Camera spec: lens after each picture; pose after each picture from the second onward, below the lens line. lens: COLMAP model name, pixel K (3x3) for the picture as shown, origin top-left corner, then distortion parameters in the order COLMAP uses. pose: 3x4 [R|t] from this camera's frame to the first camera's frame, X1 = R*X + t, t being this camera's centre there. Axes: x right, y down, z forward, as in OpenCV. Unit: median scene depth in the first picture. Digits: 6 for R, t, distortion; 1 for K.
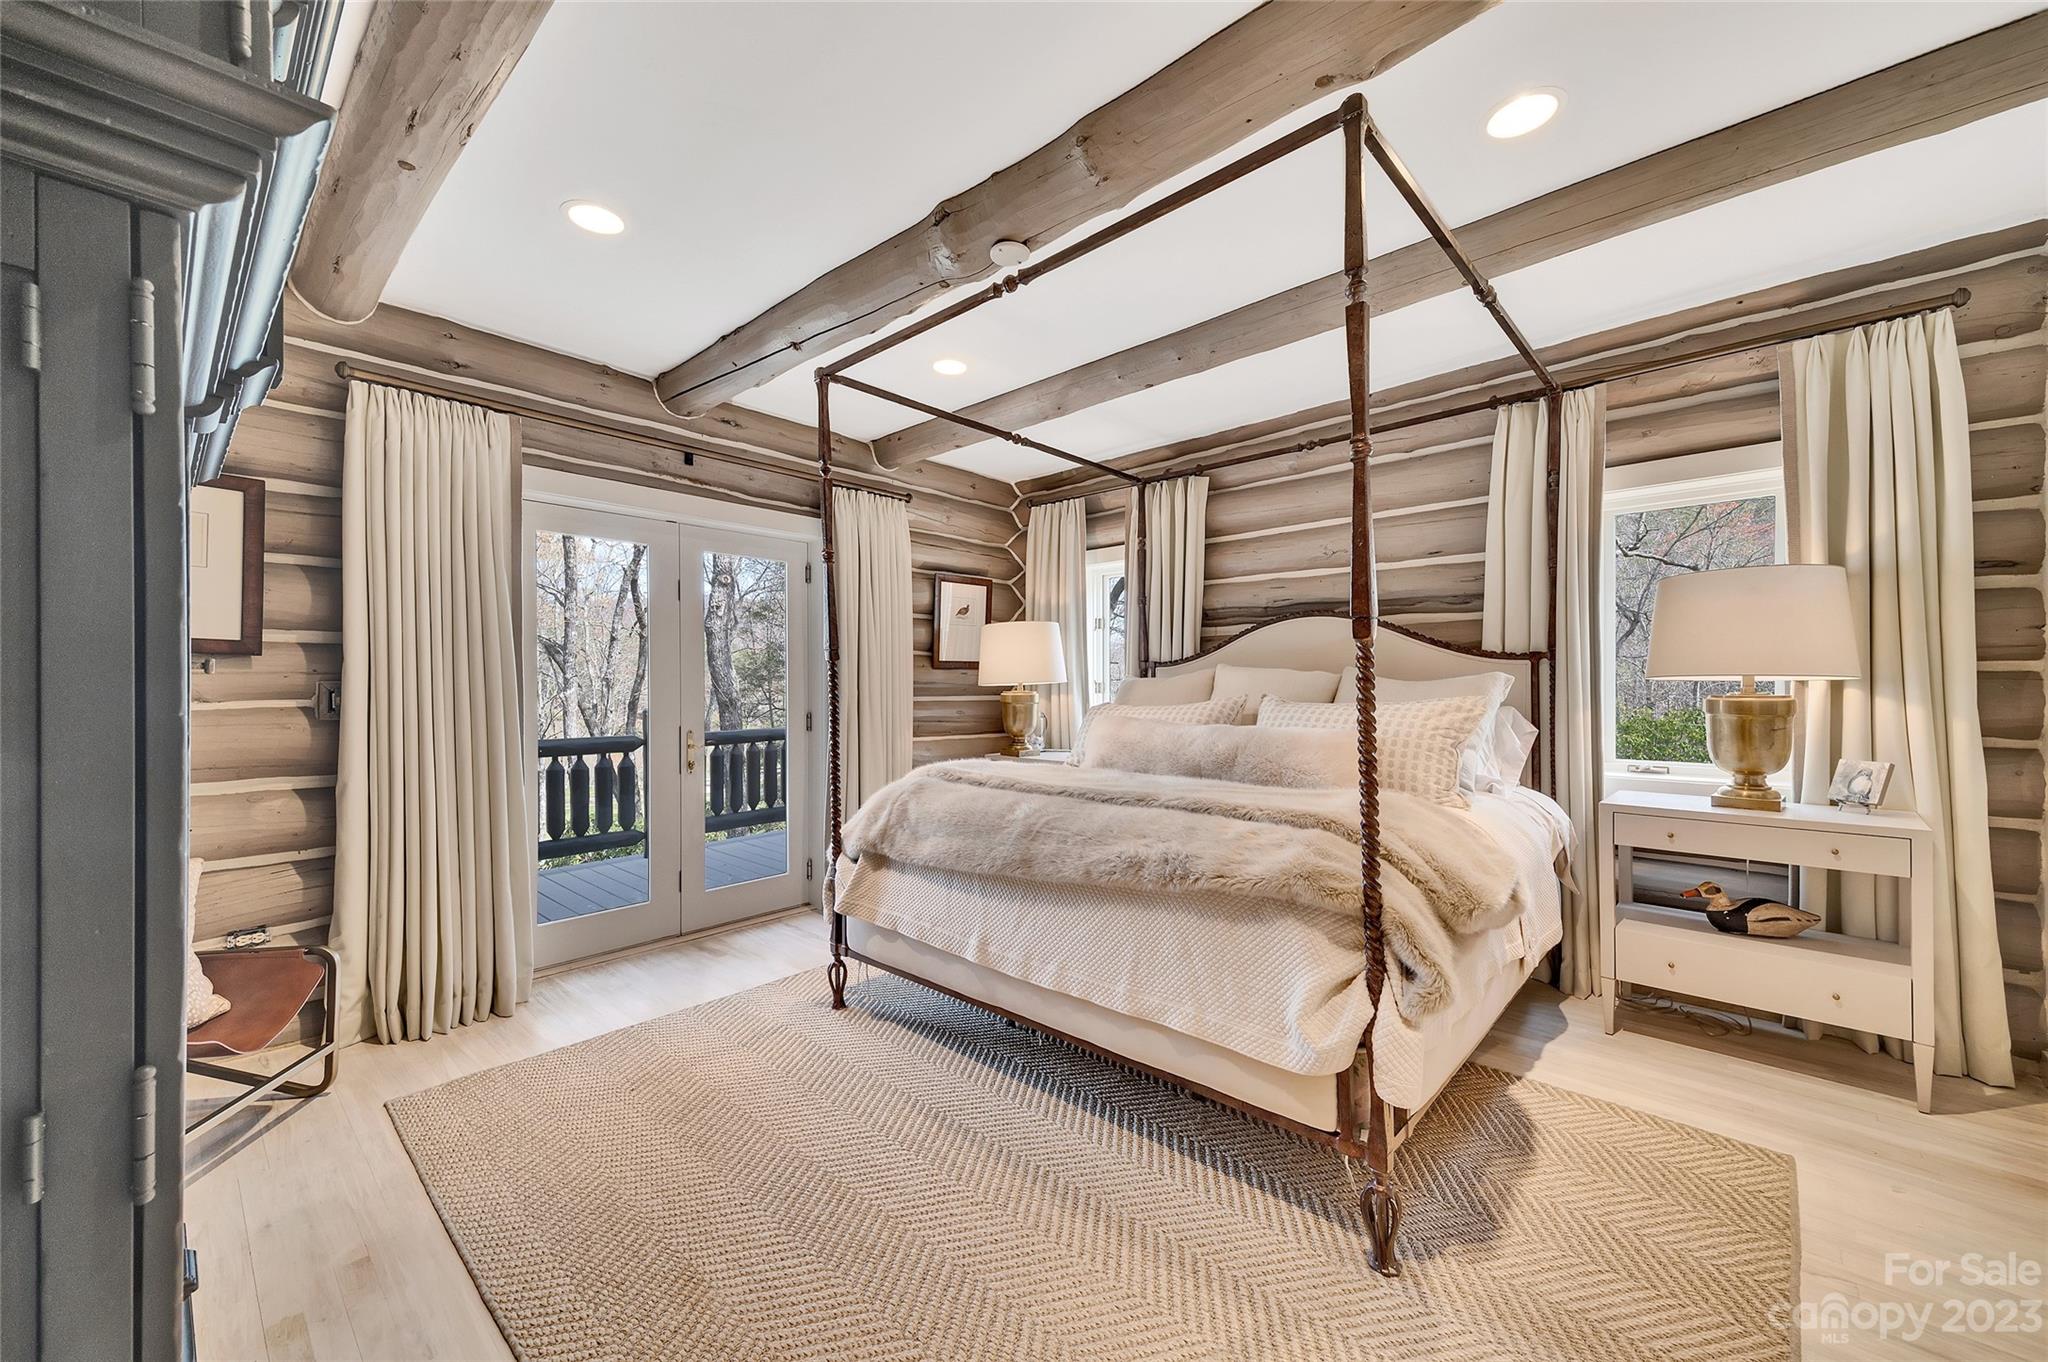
lens RADIAL K [[789.0, 0, 1027.8], [0, 789.0, 684.1], [0, 0, 1]] dist [0.023400, -0.000254]
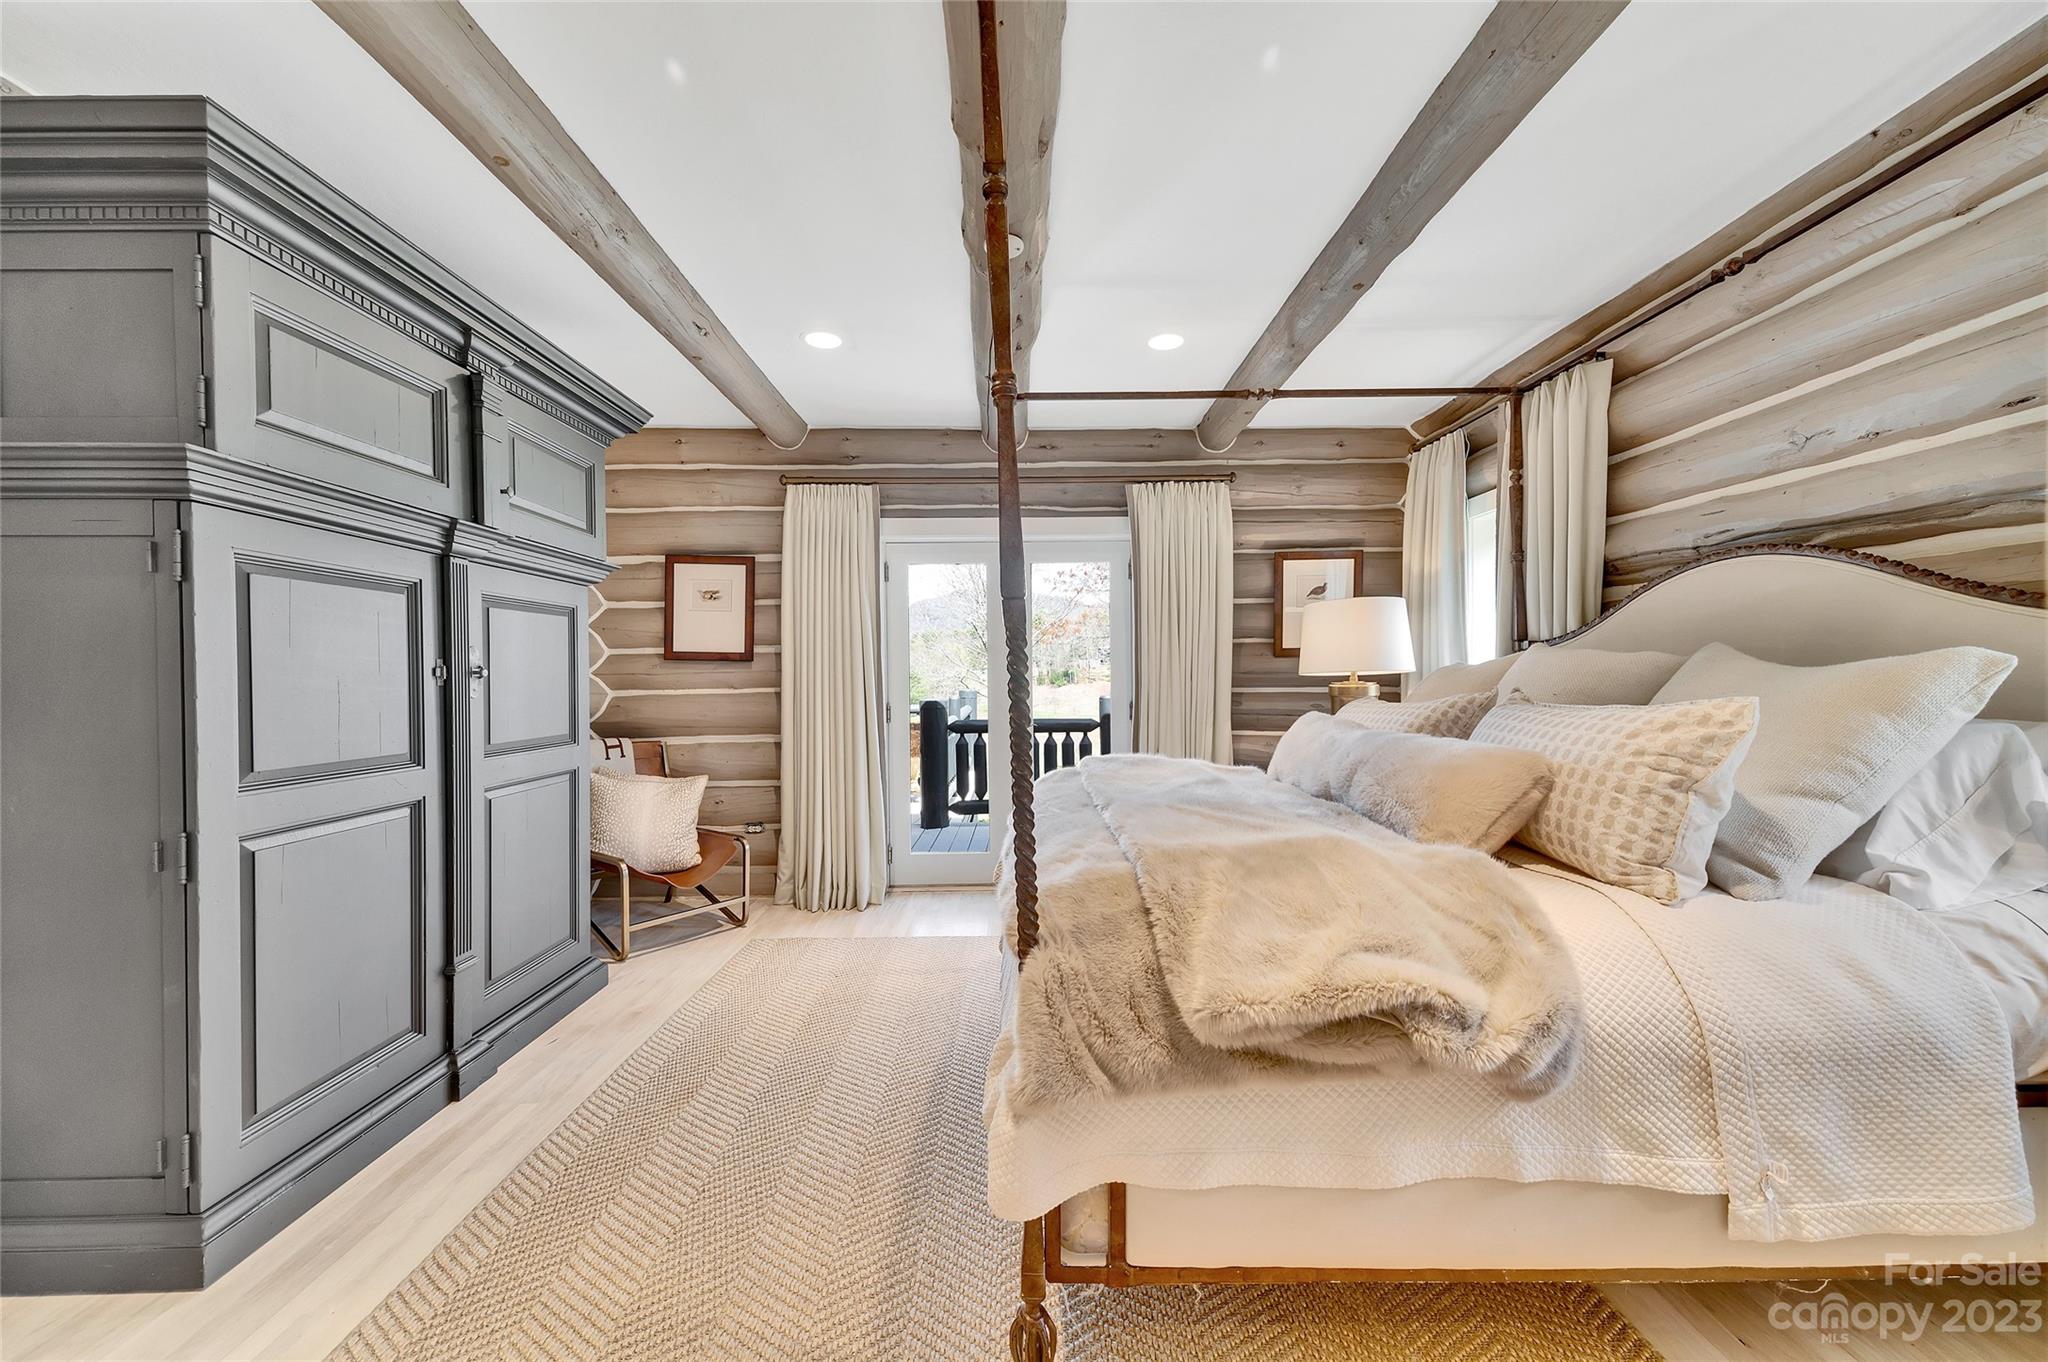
lens RADIAL K [[789.0, 0, 1024.7], [0, 789.0, 683.4], [0, 0, 1]] dist [0.023400, -0.000254]
pose [[0.680107, 0.003481, -0.733104, 0.387871], [0.008576, 0.999883, 0.012704, -0.003059], [0.733062, -0.014927, 0.679998, 0.176599]]
